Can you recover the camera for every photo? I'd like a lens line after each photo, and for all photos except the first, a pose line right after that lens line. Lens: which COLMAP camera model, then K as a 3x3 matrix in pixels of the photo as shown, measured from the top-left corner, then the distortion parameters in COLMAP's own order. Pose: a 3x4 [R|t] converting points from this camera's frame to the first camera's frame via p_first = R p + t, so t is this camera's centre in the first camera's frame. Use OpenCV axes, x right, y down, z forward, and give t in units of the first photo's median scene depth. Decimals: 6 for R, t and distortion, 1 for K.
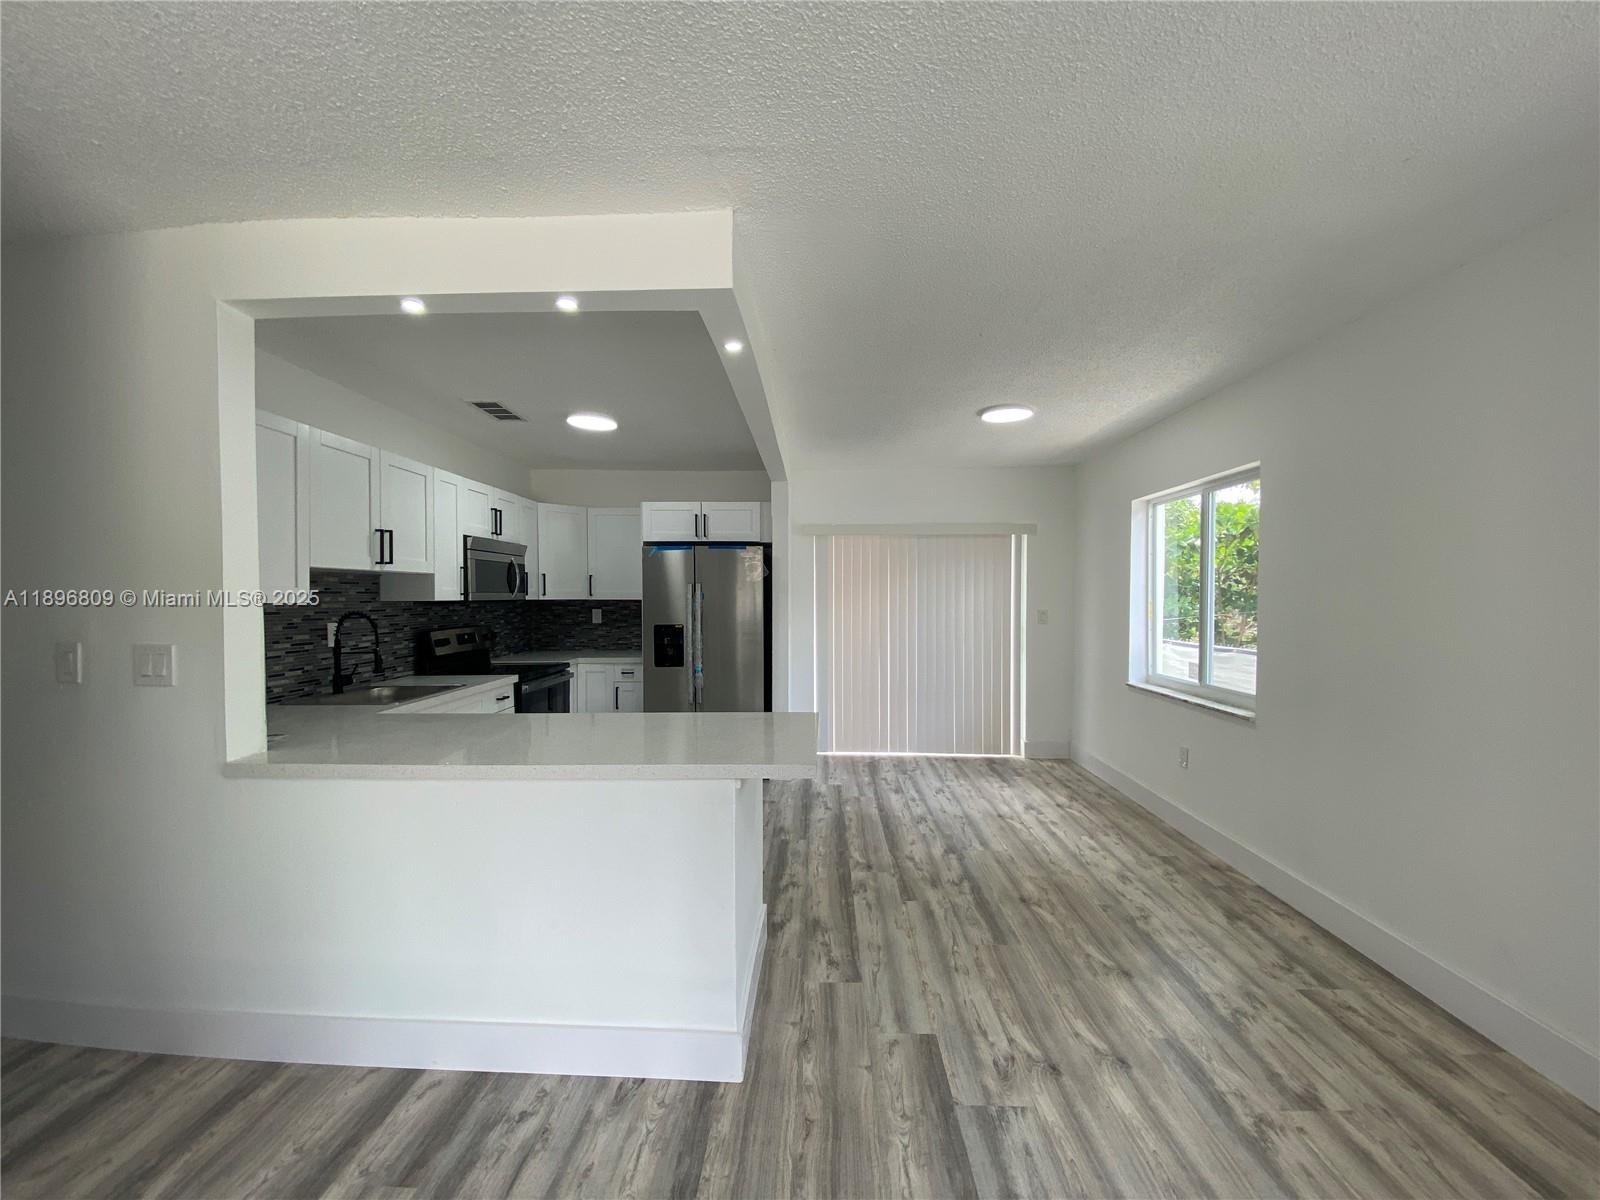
lens RADIAL K [[650.4, 0, 800.0], [0, 650.4, 600.0], [0, 0, 1]] dist [0.032124, -0.024063]
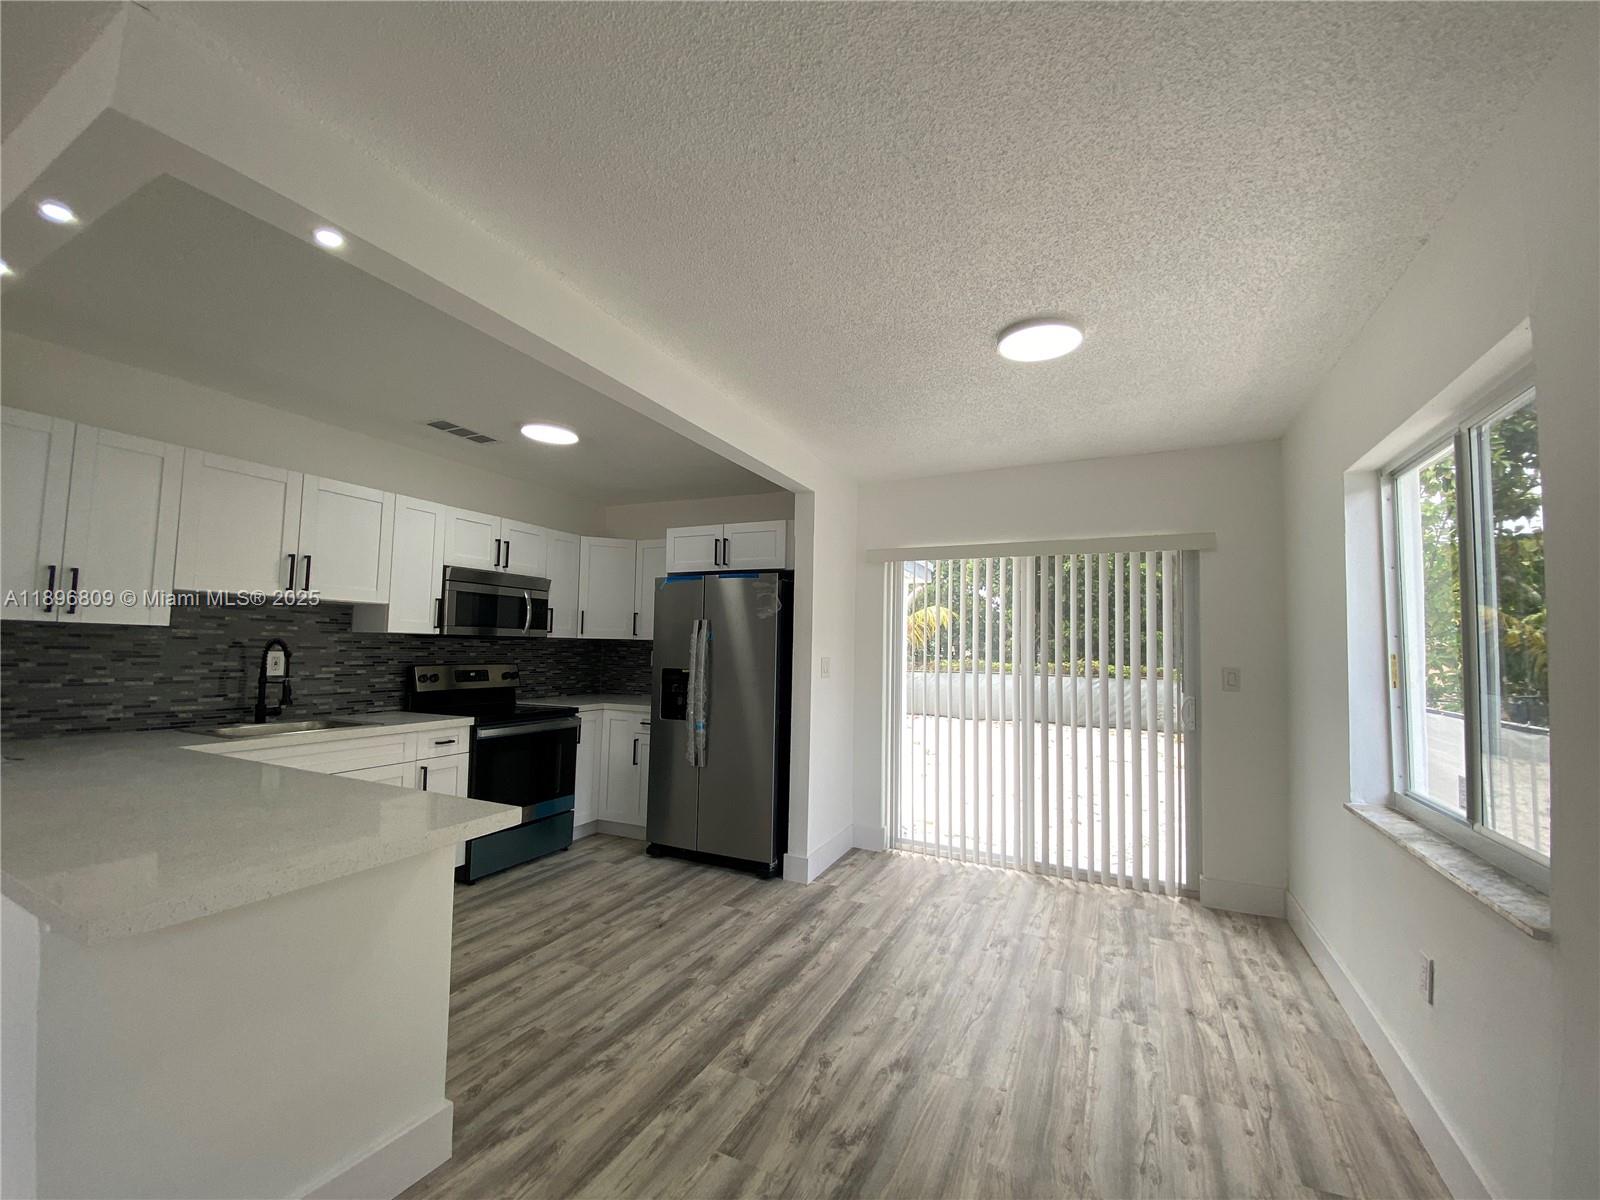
lens RADIAL K [[658.0, 0, 799.8], [0, 658.0, 591.0], [0, 0, 1]] dist [0.001305, -0.008088]
pose [[0.913277, -0.014997, -0.407063, 0.345367], [-0.023918, 0.995623, -0.090343, 0.011990], [0.406636, 0.092244, 0.908921, 0.337740]]
